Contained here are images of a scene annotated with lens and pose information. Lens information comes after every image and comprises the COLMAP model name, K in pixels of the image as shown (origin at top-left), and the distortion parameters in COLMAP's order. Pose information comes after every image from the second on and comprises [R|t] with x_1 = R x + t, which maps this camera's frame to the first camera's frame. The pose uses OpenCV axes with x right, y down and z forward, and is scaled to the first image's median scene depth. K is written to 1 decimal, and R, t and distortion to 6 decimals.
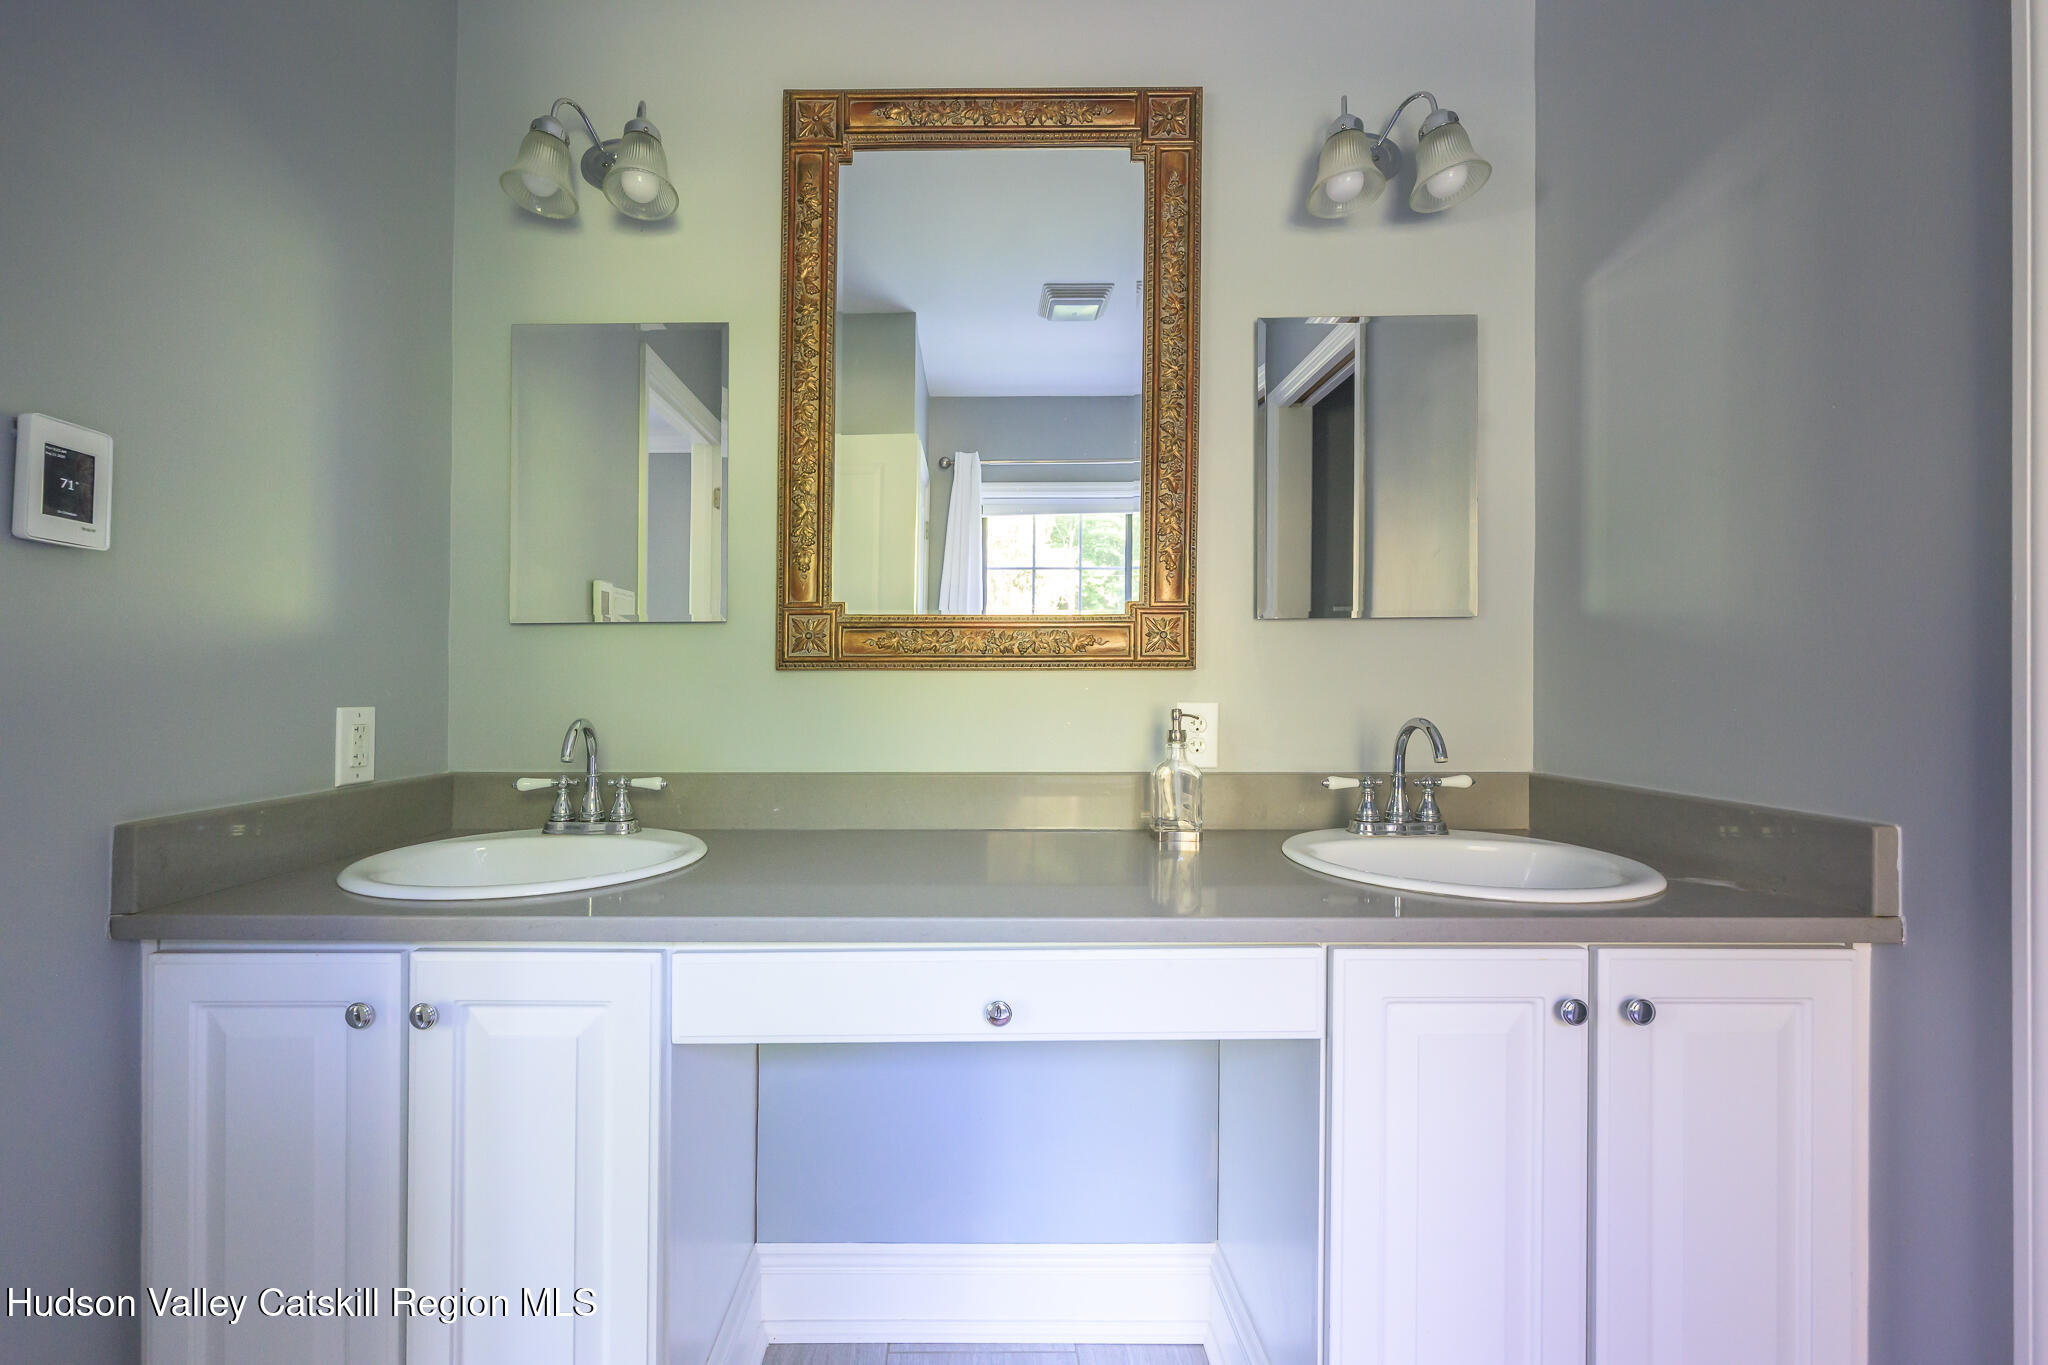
lens RADIAL K [[873.8, 0, 1024.0], [0, 873.8, 682.5], [0, 0, 1]] dist [-0.004013, -0.000227]
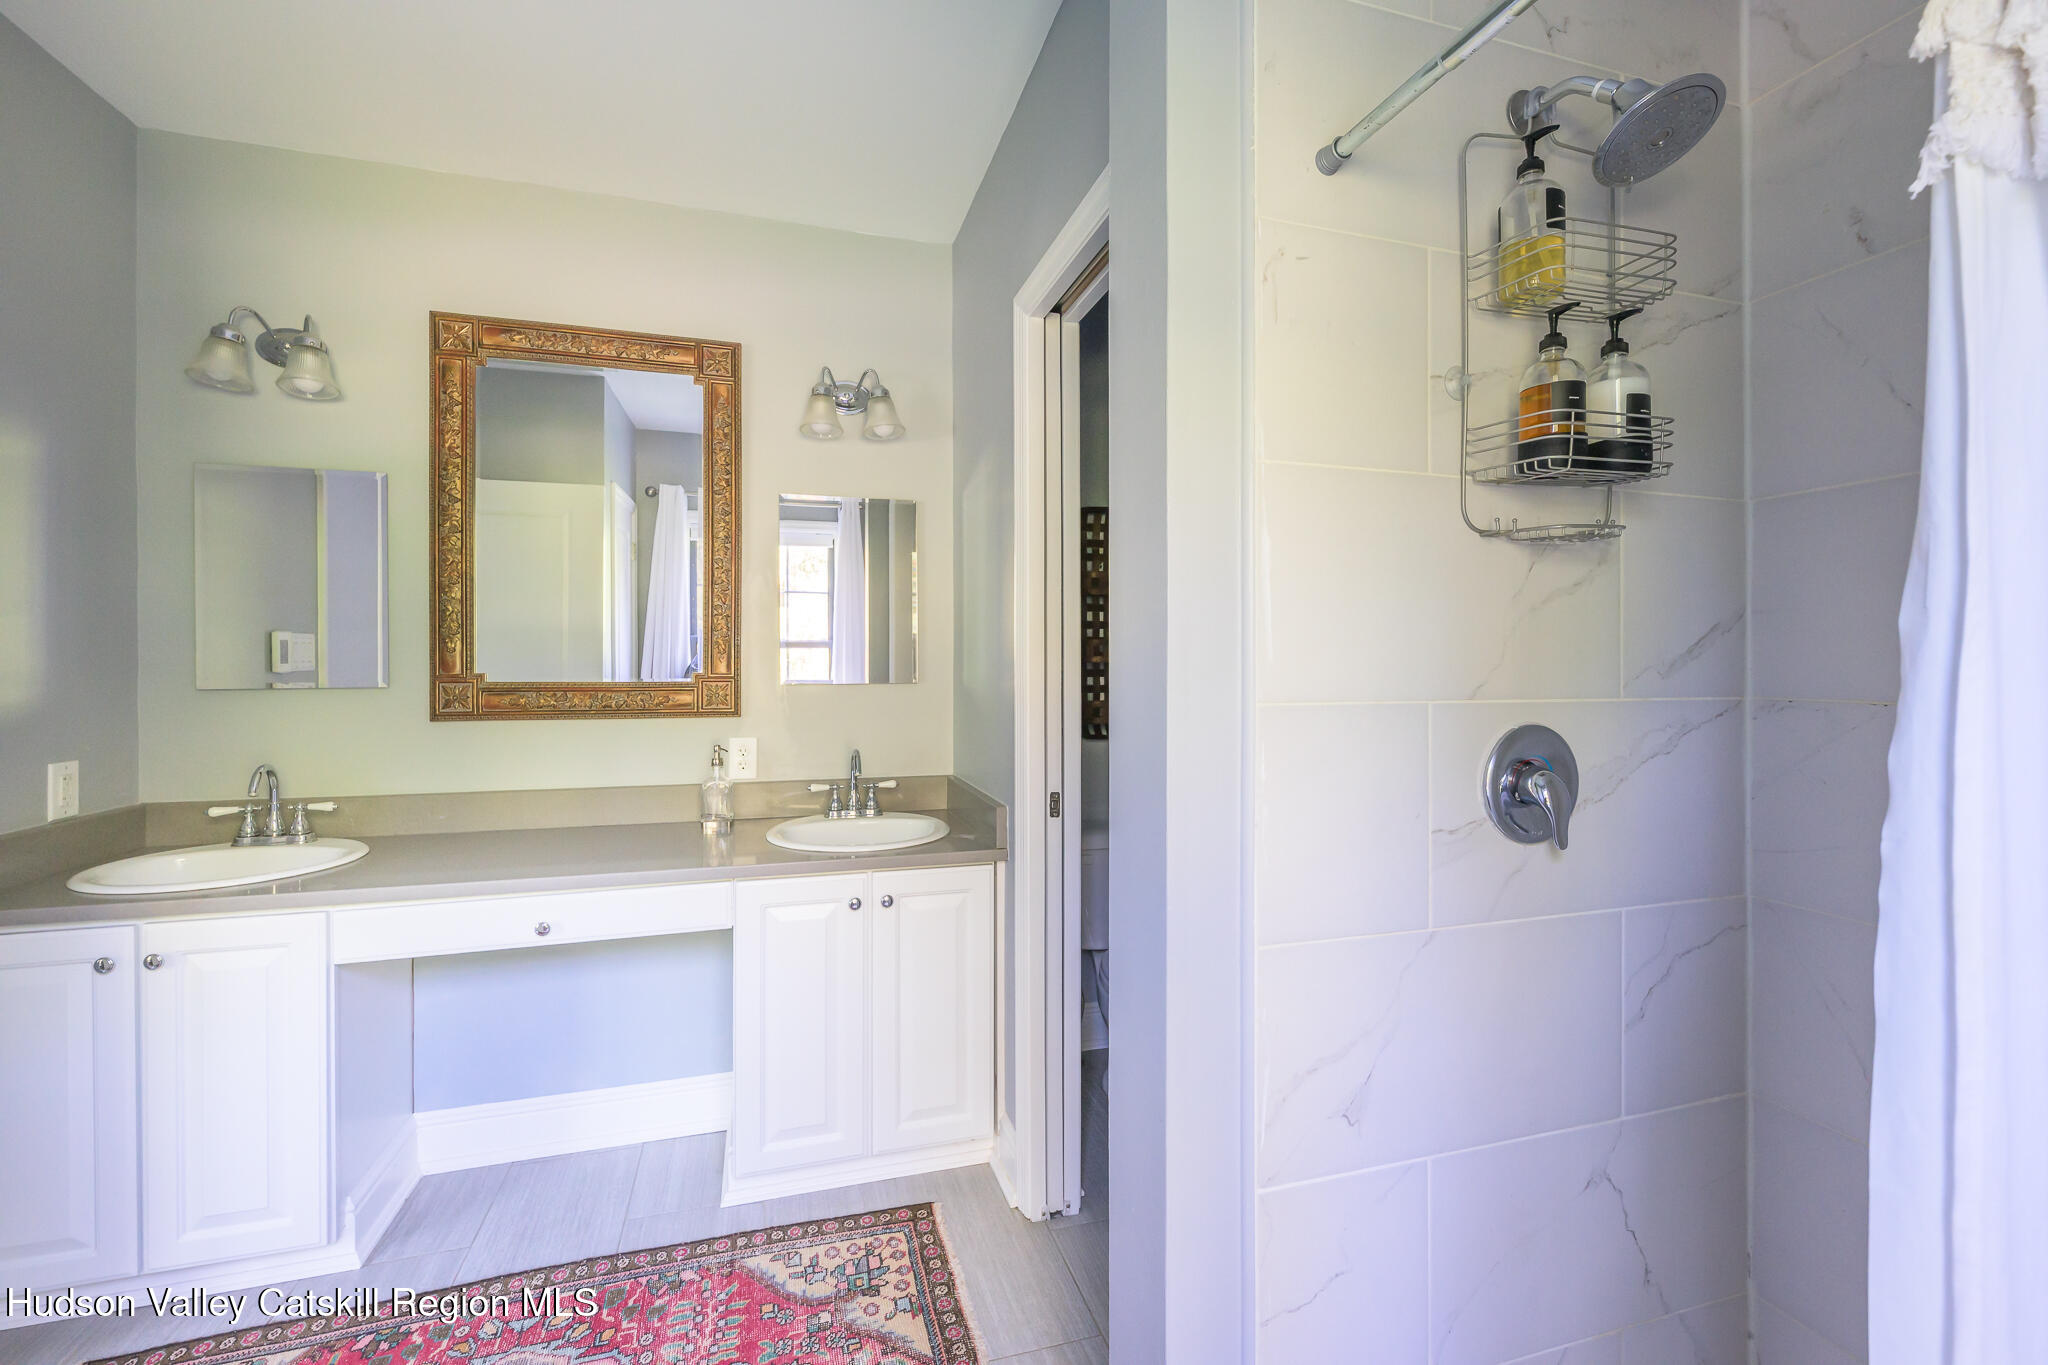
lens RADIAL K [[830.5, 0, 1024.0], [0, 830.5, 682.5], [0, 0, 1]] dist [0.001361, 0.000117]
pose [[0.961721, -0.004718, 0.273989, 0.281248], [-0.000751, 0.999803, 0.019853, -0.107518], [-0.274028, -0.019299, 0.961528, -0.575192]]
